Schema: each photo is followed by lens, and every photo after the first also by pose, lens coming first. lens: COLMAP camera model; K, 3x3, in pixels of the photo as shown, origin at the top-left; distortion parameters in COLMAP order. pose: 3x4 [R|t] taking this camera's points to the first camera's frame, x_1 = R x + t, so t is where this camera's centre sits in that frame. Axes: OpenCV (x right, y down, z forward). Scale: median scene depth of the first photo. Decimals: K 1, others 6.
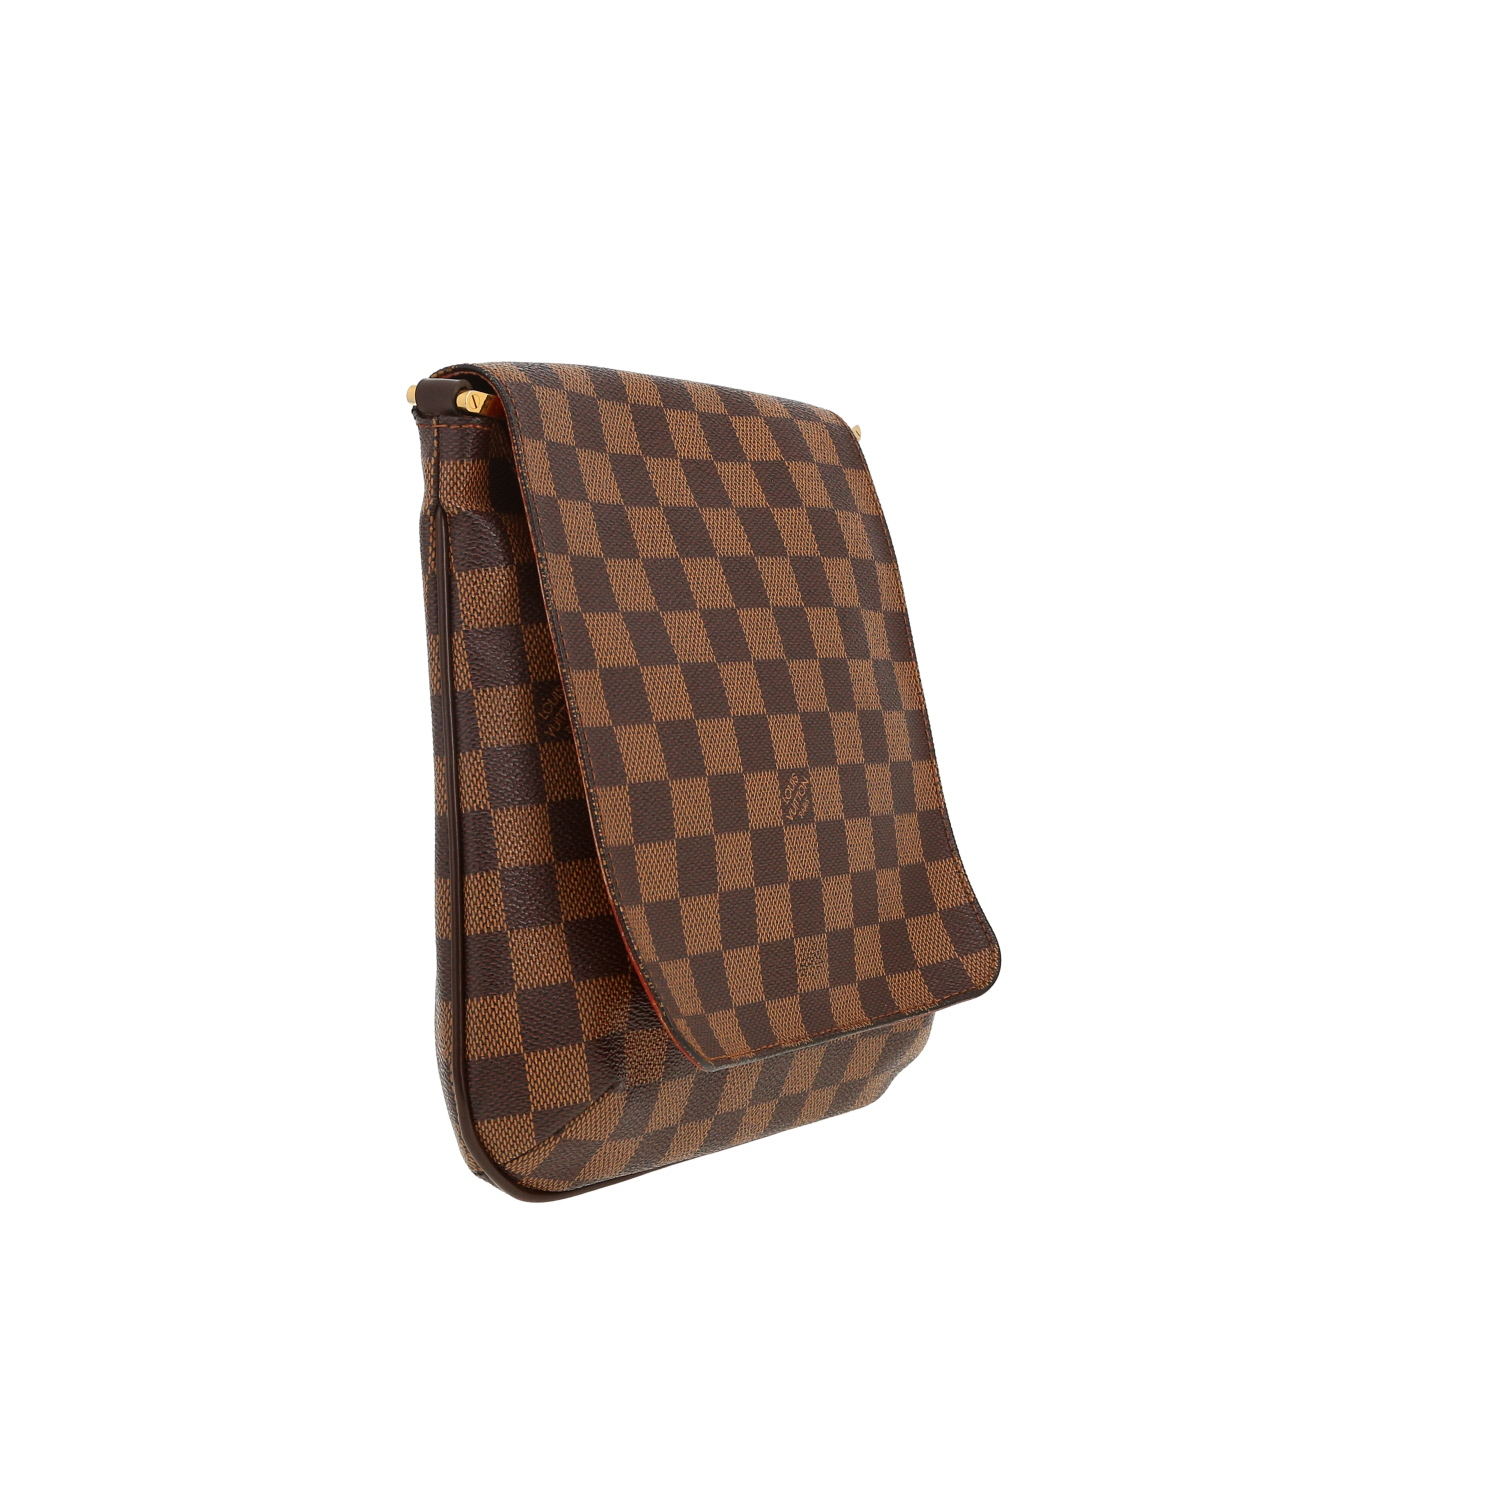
lens RADIAL K [[2470.0, 0, 750.0], [0, 2470.0, 750.0], [0, 0, 1]] dist [0.044277, 0.020879]
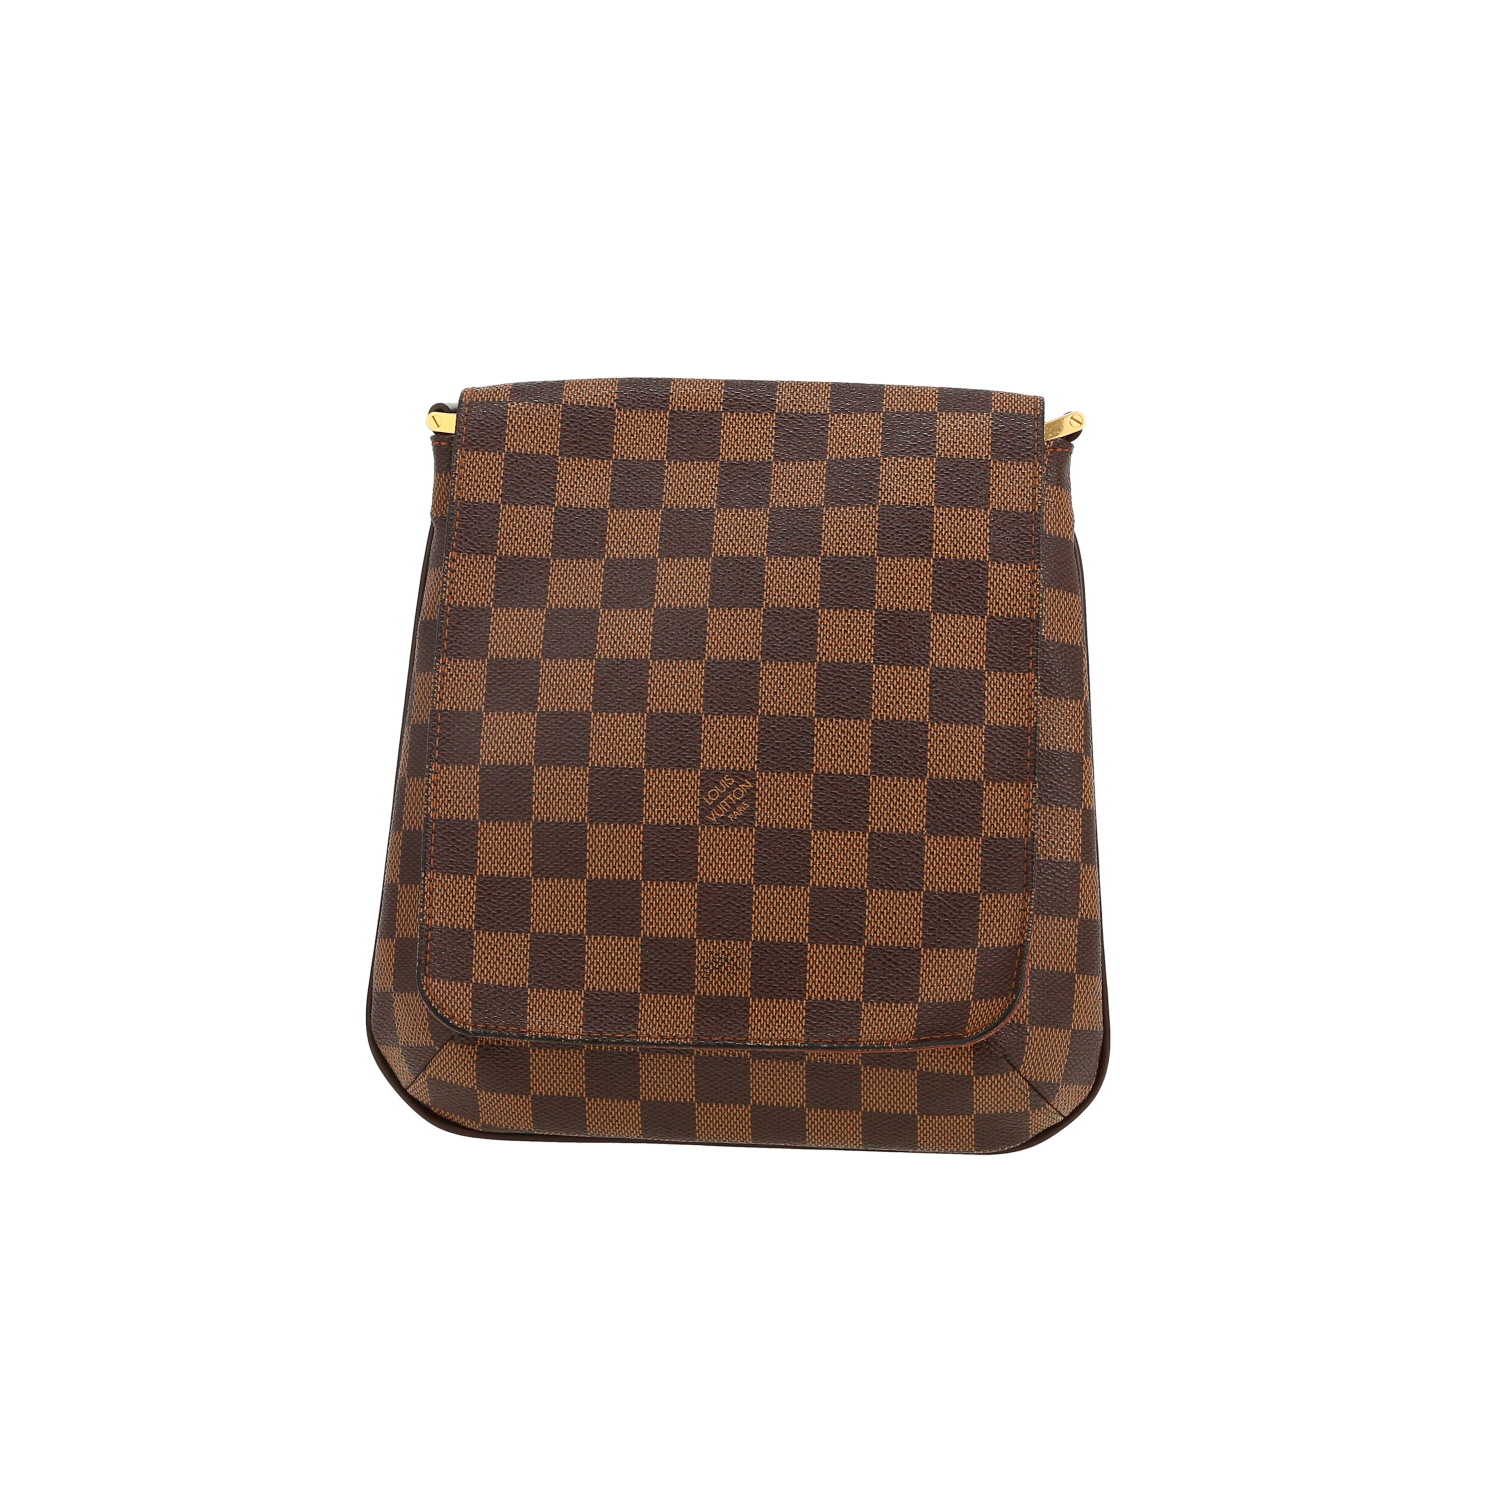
lens RADIAL K [[2470.0, 0, 750.0], [0, 2470.0, 750.0], [0, 0, 1]] dist [0.044277, 0.020879]
pose [[0.504058, 0.060324, -0.861561, 0.949496], [-0.067024, 0.997282, 0.030614, -0.034143], [0.861065, 0.042314, 0.506731, 0.548759]]
